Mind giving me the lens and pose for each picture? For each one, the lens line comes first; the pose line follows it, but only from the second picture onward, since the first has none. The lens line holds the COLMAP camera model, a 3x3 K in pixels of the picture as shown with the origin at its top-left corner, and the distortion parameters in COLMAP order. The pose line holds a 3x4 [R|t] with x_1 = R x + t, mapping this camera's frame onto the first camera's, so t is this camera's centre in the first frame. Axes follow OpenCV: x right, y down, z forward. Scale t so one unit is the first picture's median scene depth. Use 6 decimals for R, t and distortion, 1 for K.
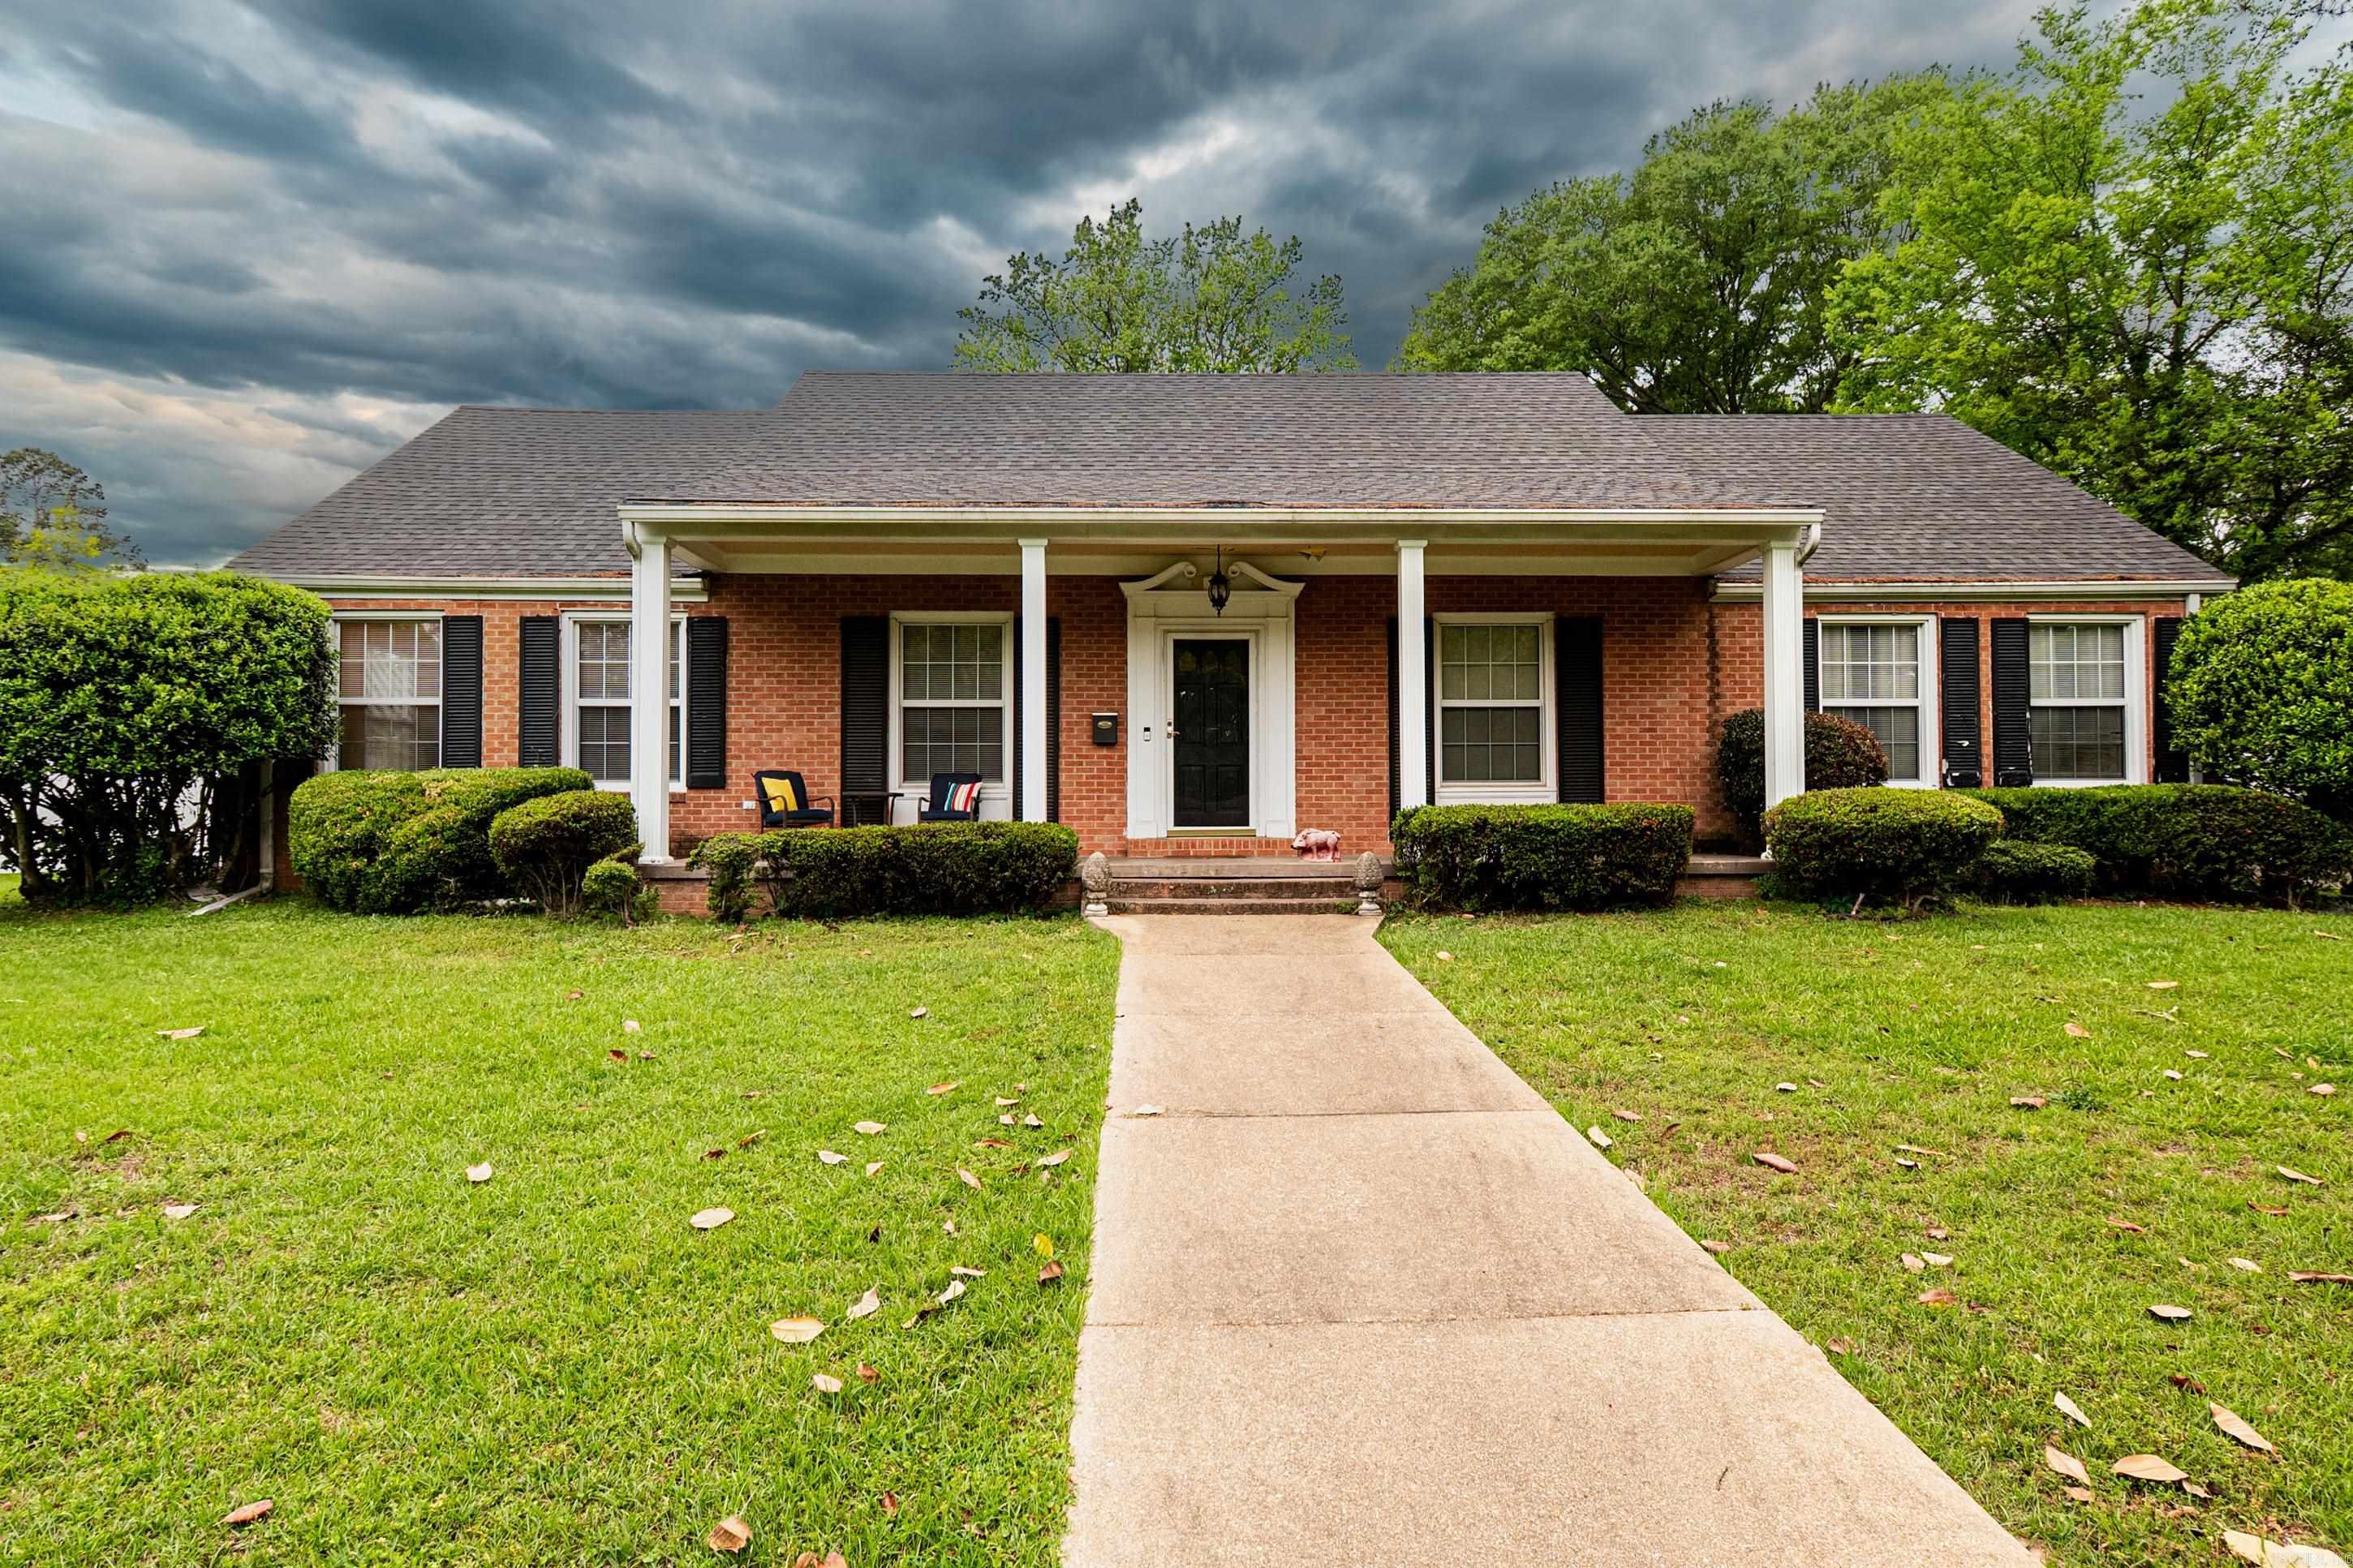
lens RADIAL K [[1352.5, 0, 1176.5], [0, 1352.5, 784.0], [0, 0, 1]] dist [0.001675, -0.000147]
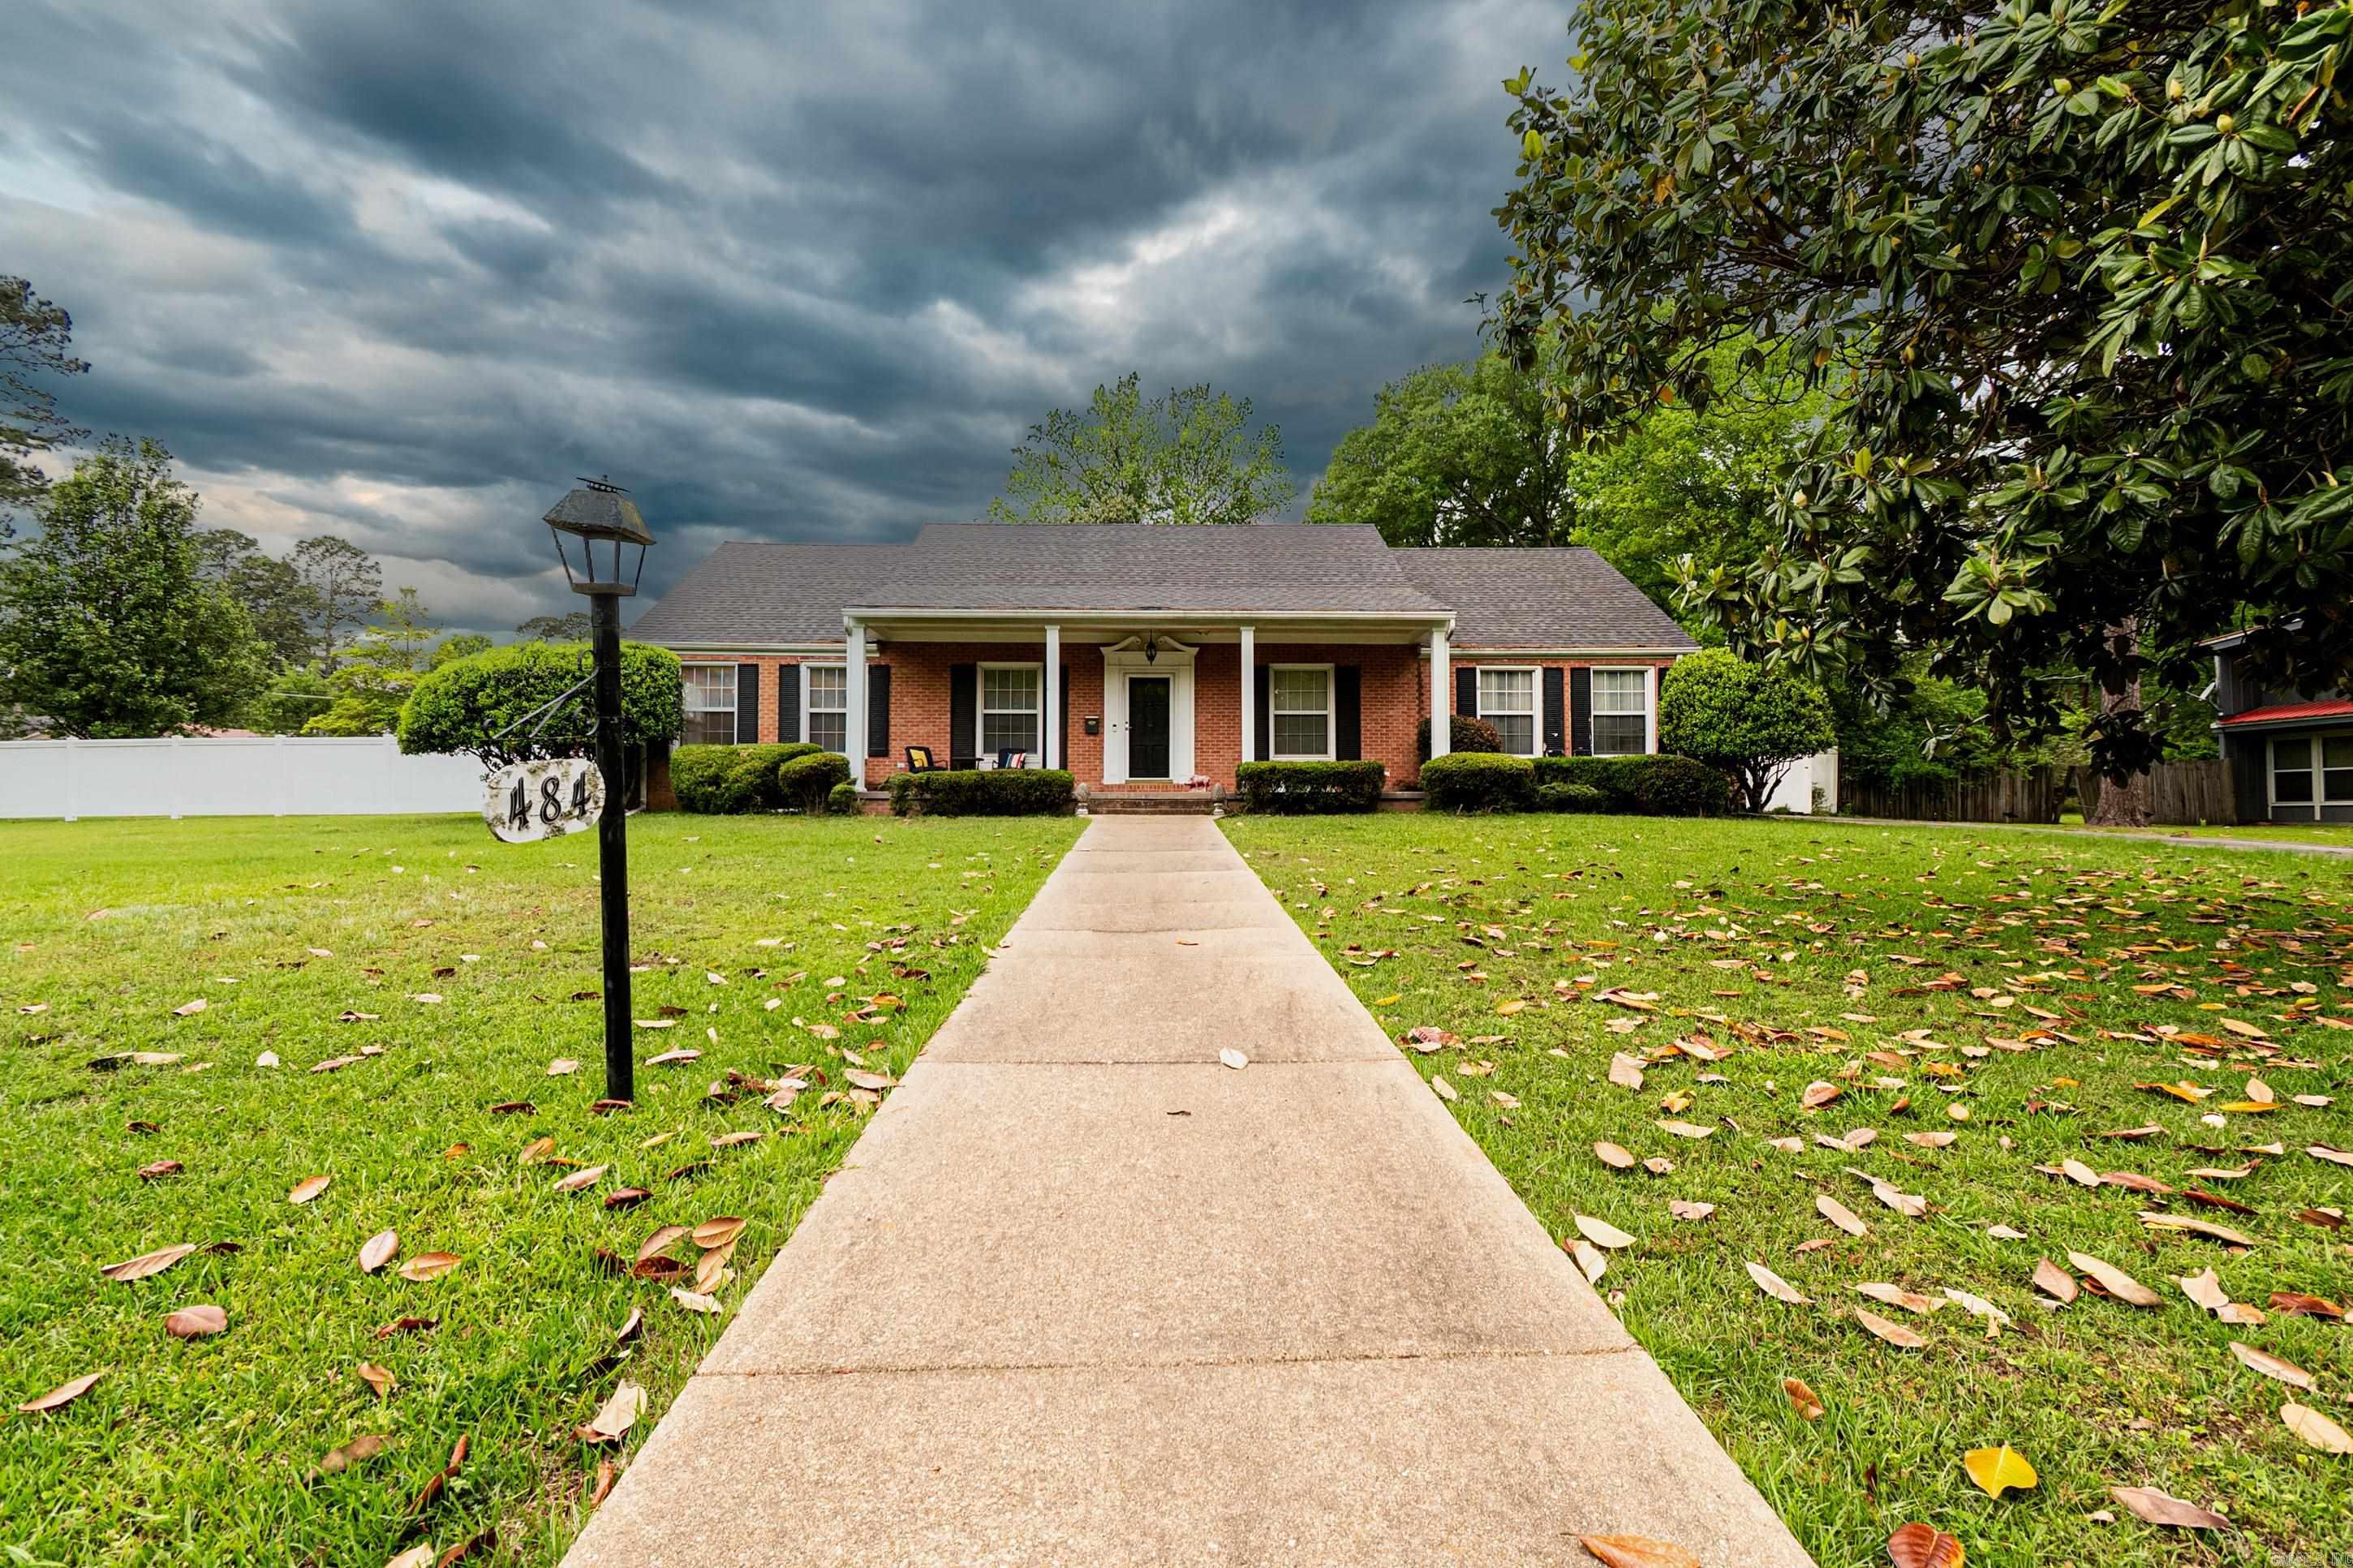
lens RADIAL K [[1023.5, 0, 1176.5], [0, 1023.5, 784.0], [0, 0, 1]] dist [-0.001646, -0.000944]
pose [[0.999995, 0.002897, 0.001283, 0.064398], [-0.002891, 0.999986, -0.004393, 0.048020], [-0.001296, 0.004389, 0.999990, -0.427471]]
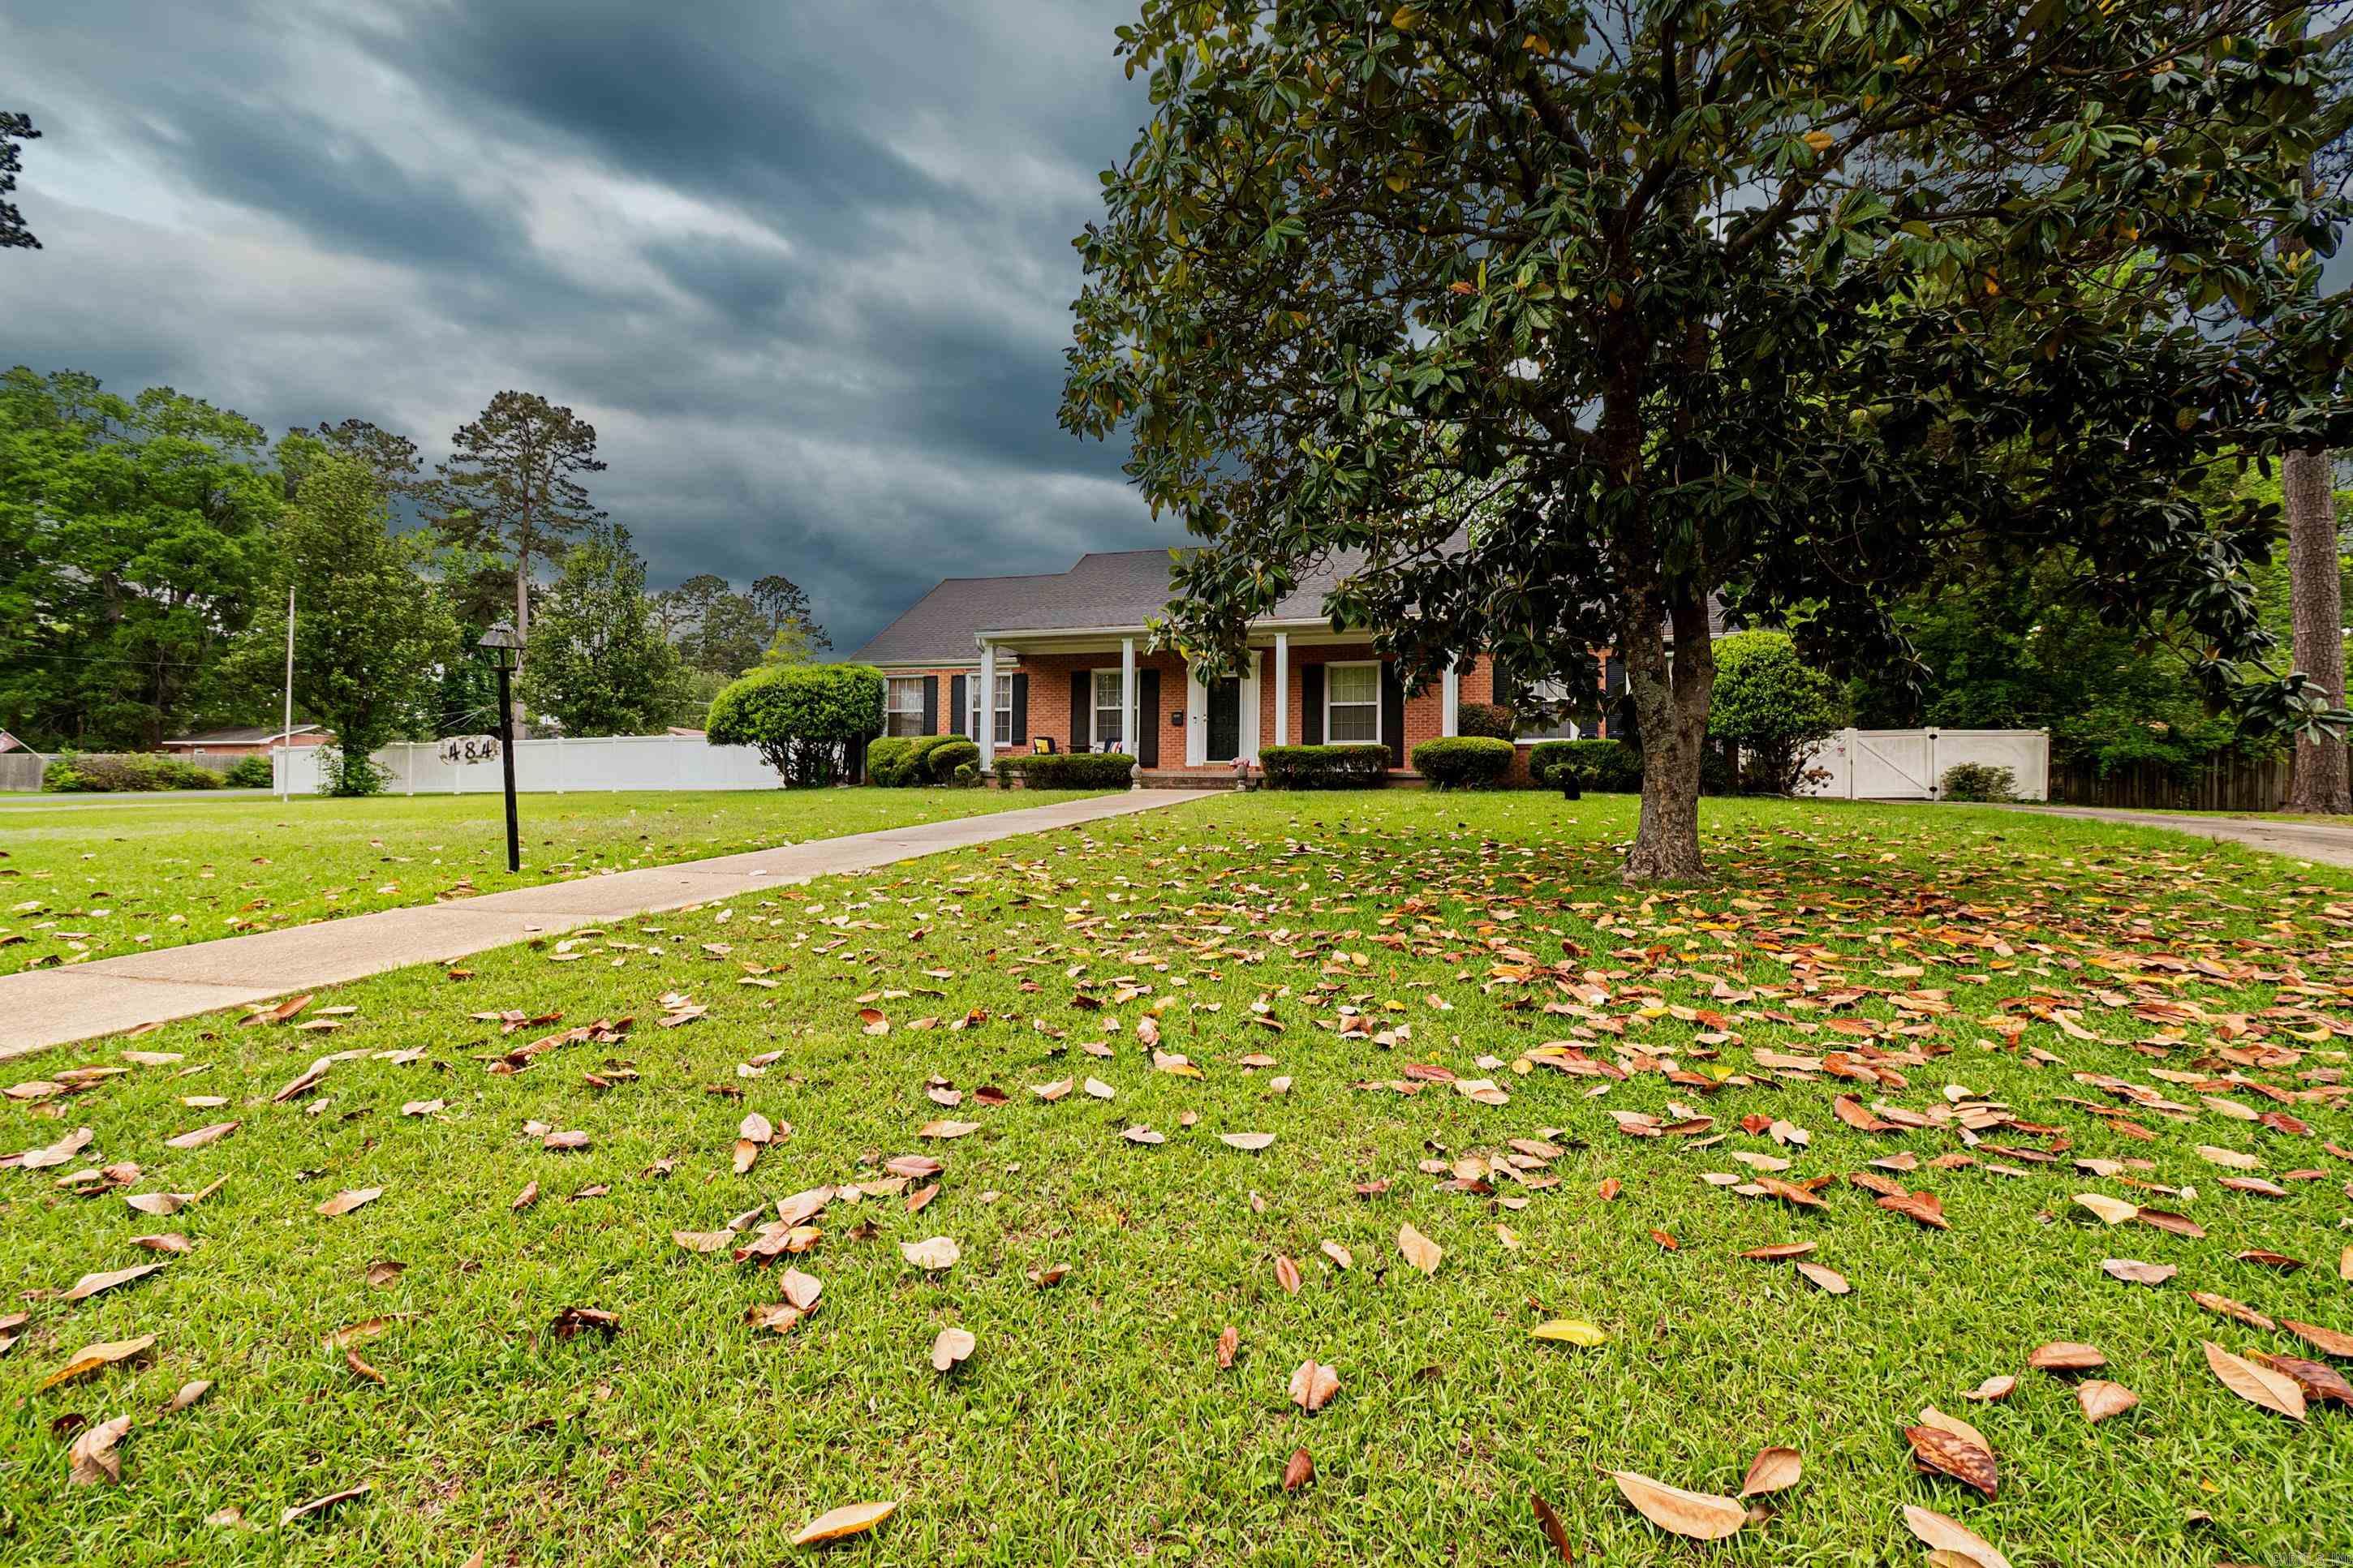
lens RADIAL K [[1008.3, 0, 1176.5], [0, 1008.3, 784.0], [0, 0, 1]] dist [-0.000338, -0.000096]
pose [[0.949253, 0.007006, -0.314435, 0.500708], [-0.005754, 0.999971, 0.004910, 0.064818], [0.314461, -0.002851, 0.949266, -0.636129]]
